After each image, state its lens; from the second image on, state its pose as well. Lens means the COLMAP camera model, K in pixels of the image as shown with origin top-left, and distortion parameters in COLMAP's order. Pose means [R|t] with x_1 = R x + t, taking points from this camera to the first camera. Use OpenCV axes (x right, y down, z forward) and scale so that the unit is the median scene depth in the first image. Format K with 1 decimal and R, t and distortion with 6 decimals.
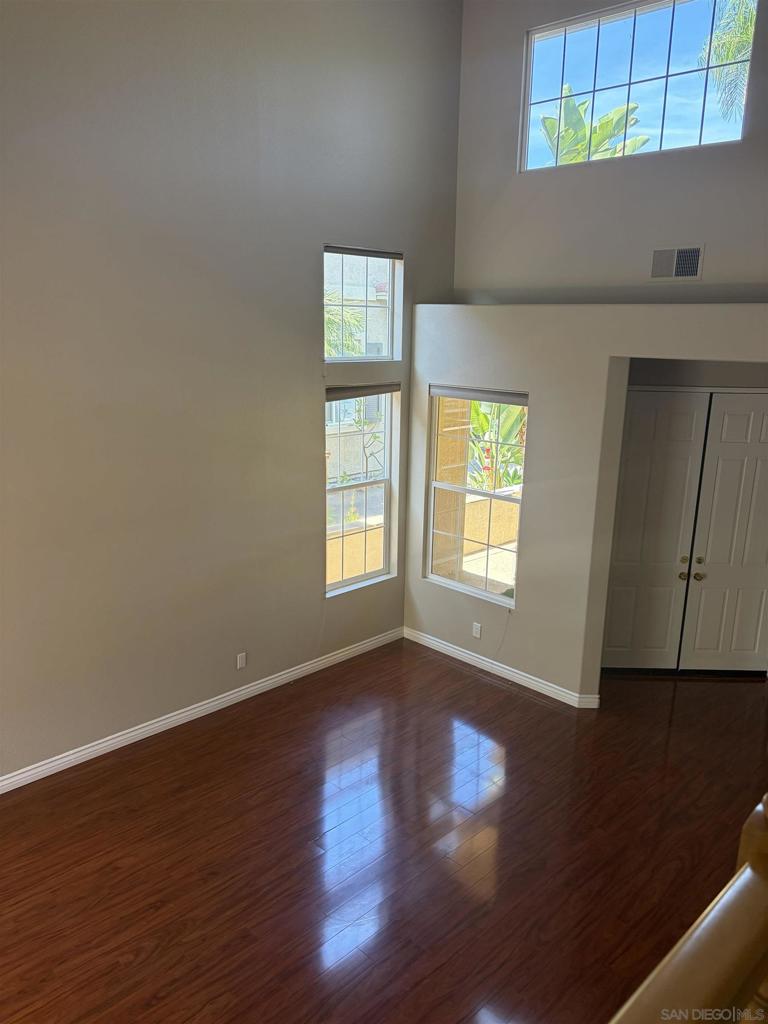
lens RADIAL K [[793.6, 0, 384.0], [0, 793.6, 512.0], [0, 0, 1]] dist [0.049637, -0.037853]
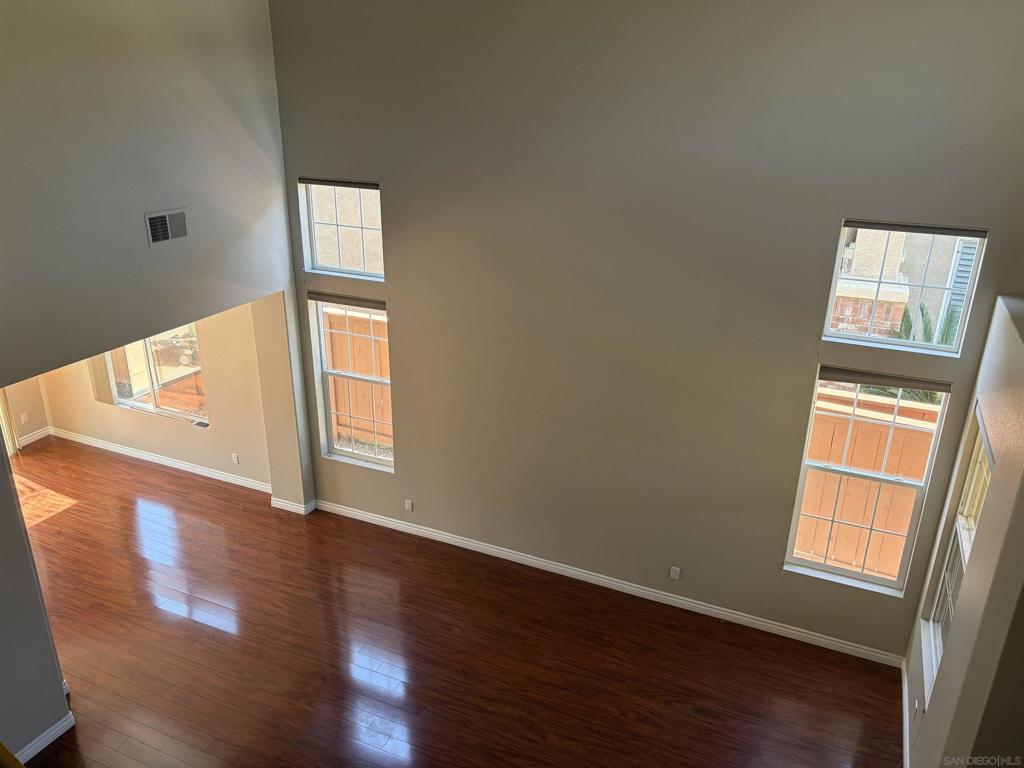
lens RADIAL K [[793.6, 0, 512.0], [0, 793.6, 384.0], [0, 0, 1]] dist [0.049637, -0.037853]
pose [[0.362375, 0.328753, -0.872127, 0.612519], [-0.239196, 0.937190, 0.253891, -0.284466], [0.900816, 0.116606, 0.418251, 0.288172]]
